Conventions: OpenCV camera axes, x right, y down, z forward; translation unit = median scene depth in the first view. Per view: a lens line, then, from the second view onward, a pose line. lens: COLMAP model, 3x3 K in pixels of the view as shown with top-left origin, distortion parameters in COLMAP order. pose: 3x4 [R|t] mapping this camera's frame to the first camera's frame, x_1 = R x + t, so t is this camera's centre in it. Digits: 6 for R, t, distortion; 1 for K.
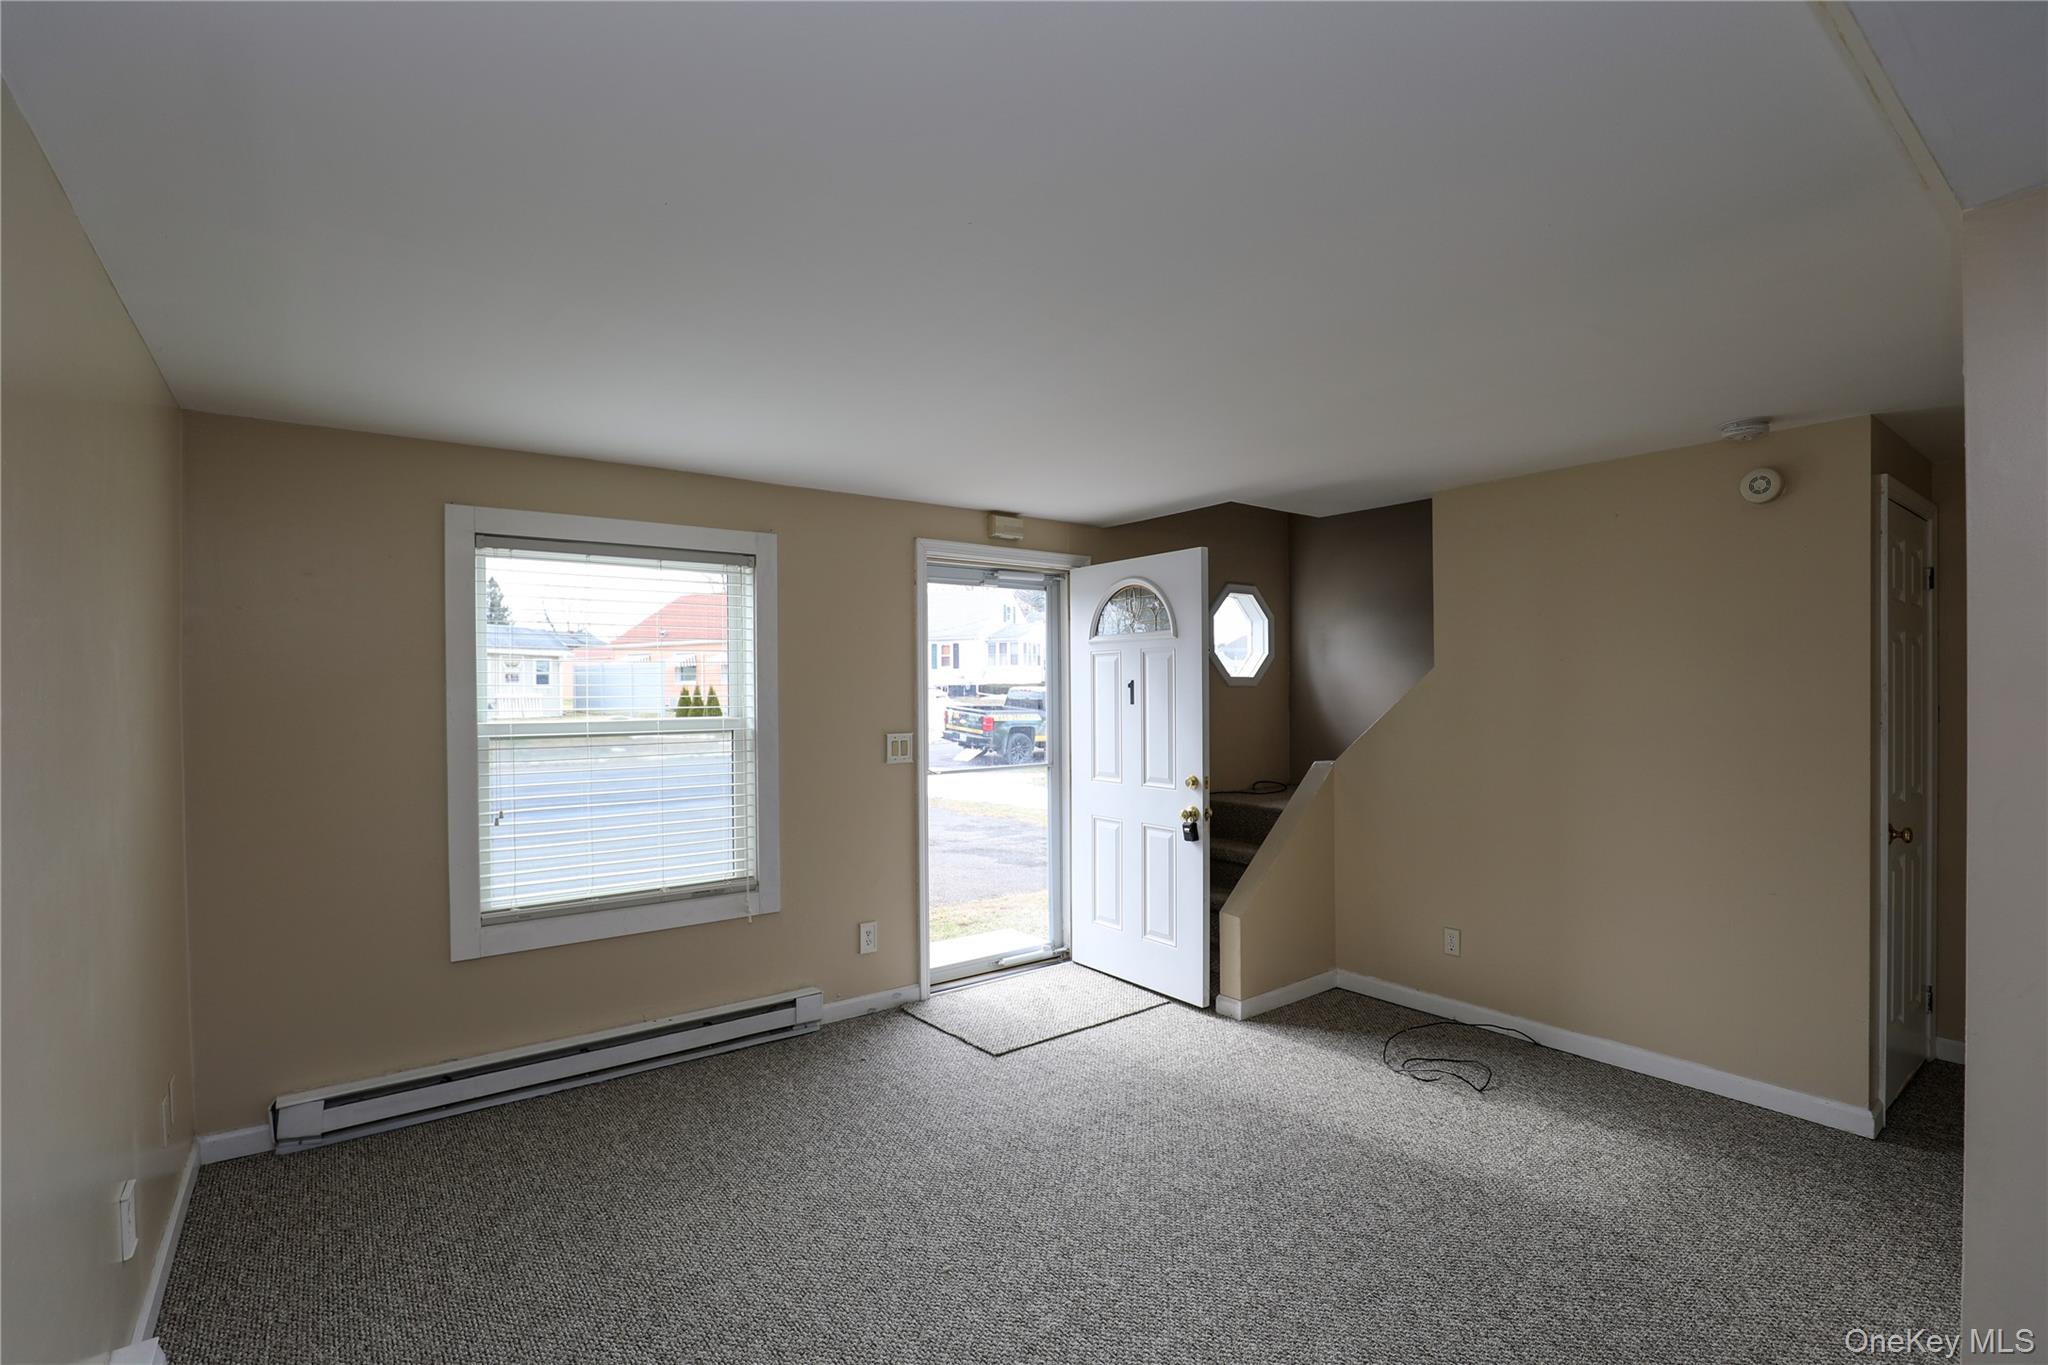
lens RADIAL K [[929.8, 0, 1012.6], [0, 929.8, 692.2], [0, 0, 1]] dist [-0.043357, 0.009614]
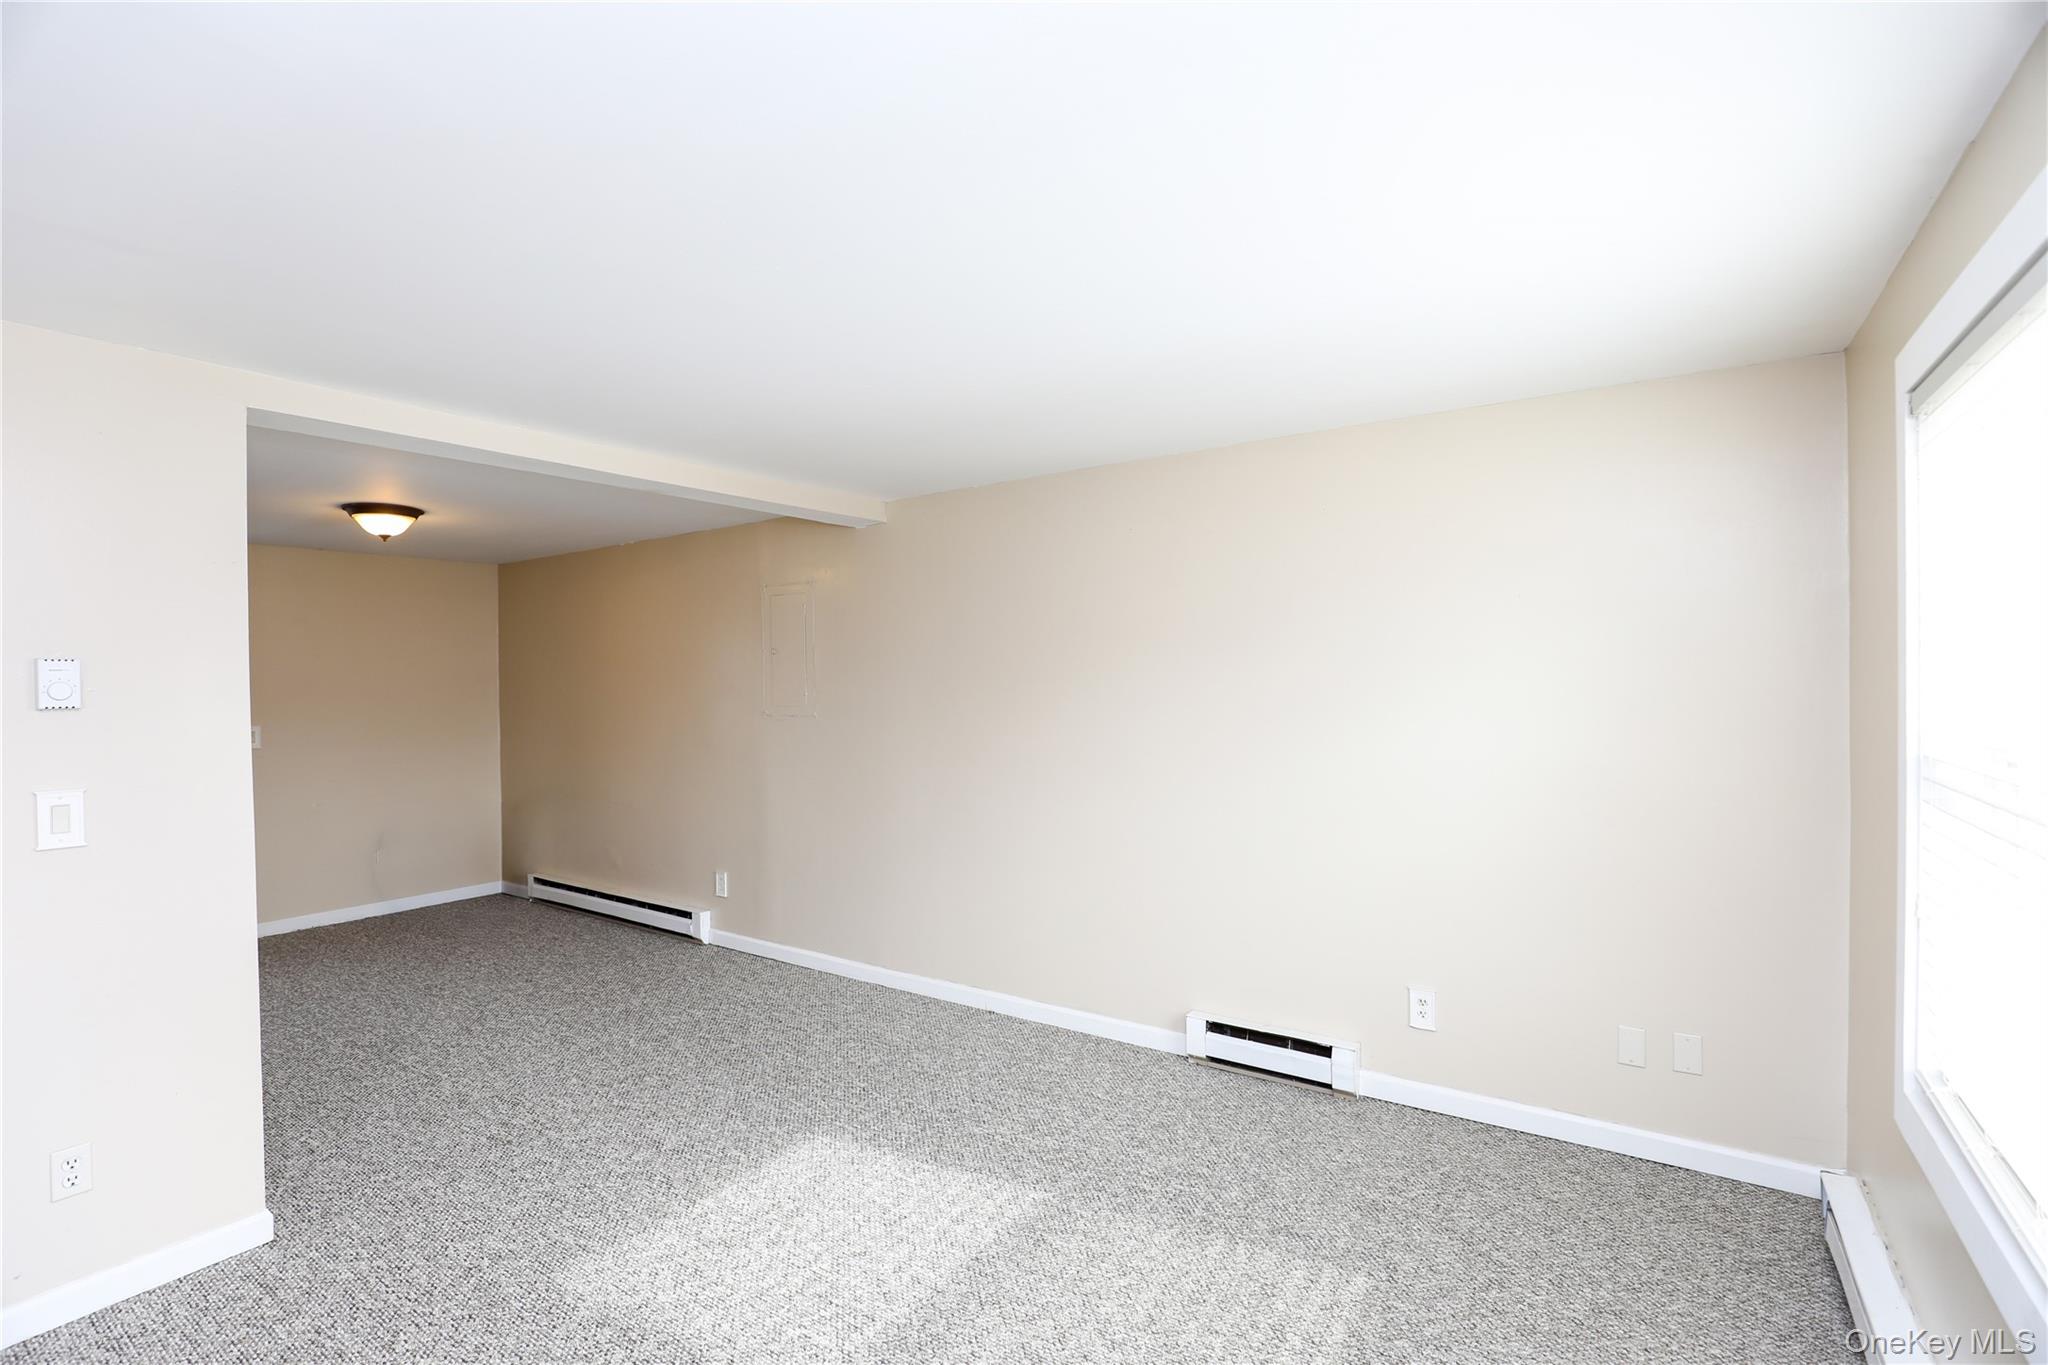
lens RADIAL K [[929.8, 0, 1012.6], [0, 929.8, 692.2], [0, 0, 1]] dist [-0.043357, 0.009614]
pose [[-0.945319, 0.011070, -0.325959, 0.142977], [0.007080, 0.999885, 0.013424, 0.000009], [0.326070, 0.010382, -0.945288, 1.445163]]
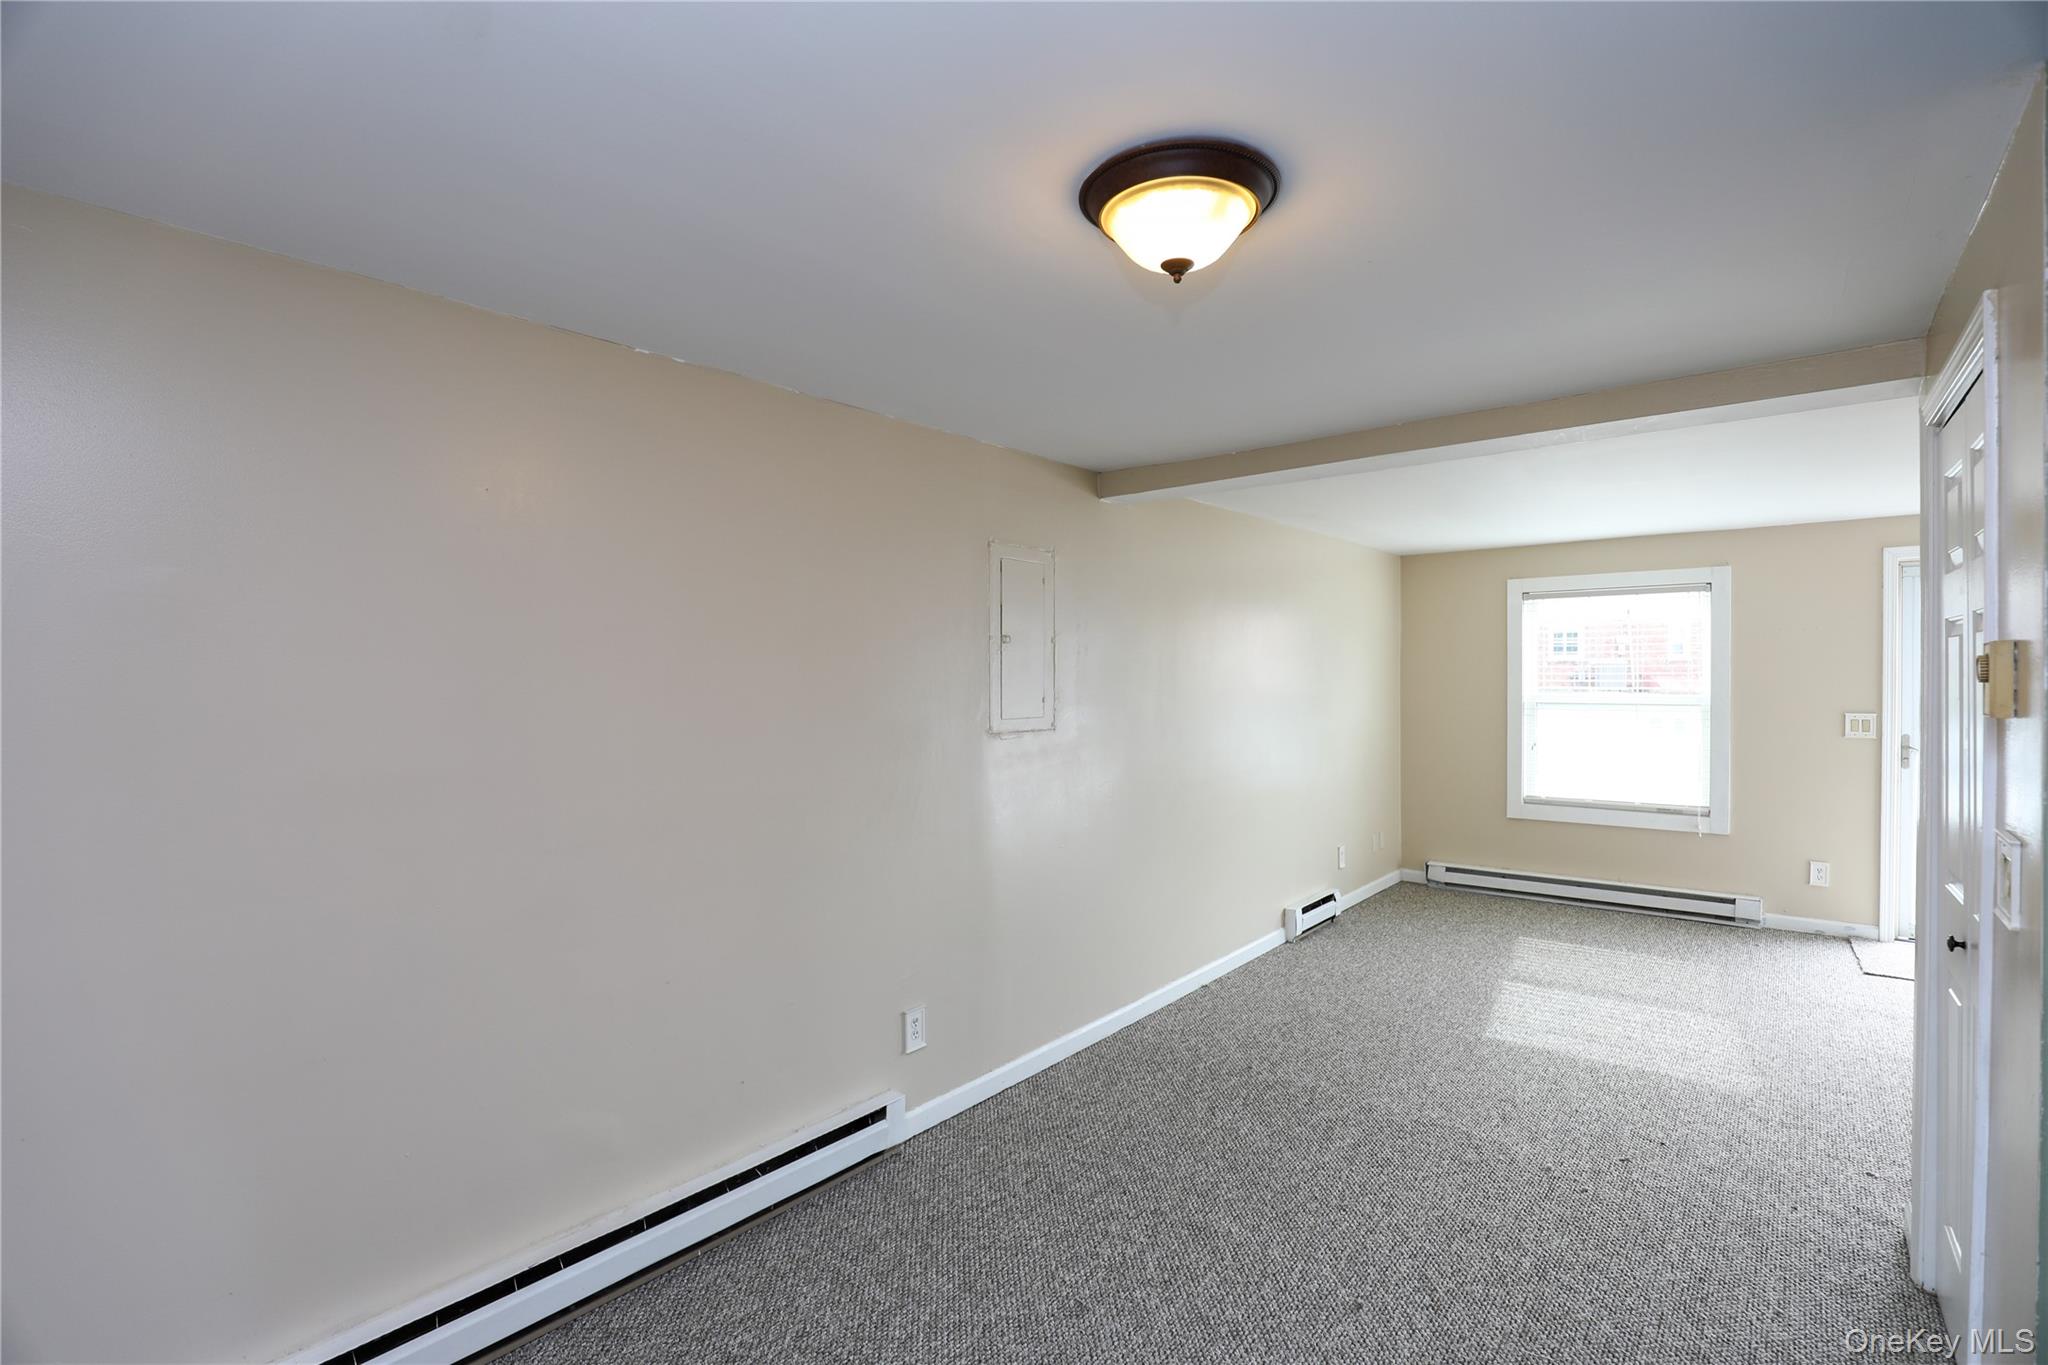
lens RADIAL K [[933.5, 0, 1019.6], [0, 933.5, 691.9], [0, 0, 1]] dist [-0.043805, 0.010199]
pose [[0.224864, 0.022163, -0.974138, 1.107939], [0.001710, 0.999731, 0.023140, -0.018062], [0.974389, -0.006869, 0.224765, -0.464830]]
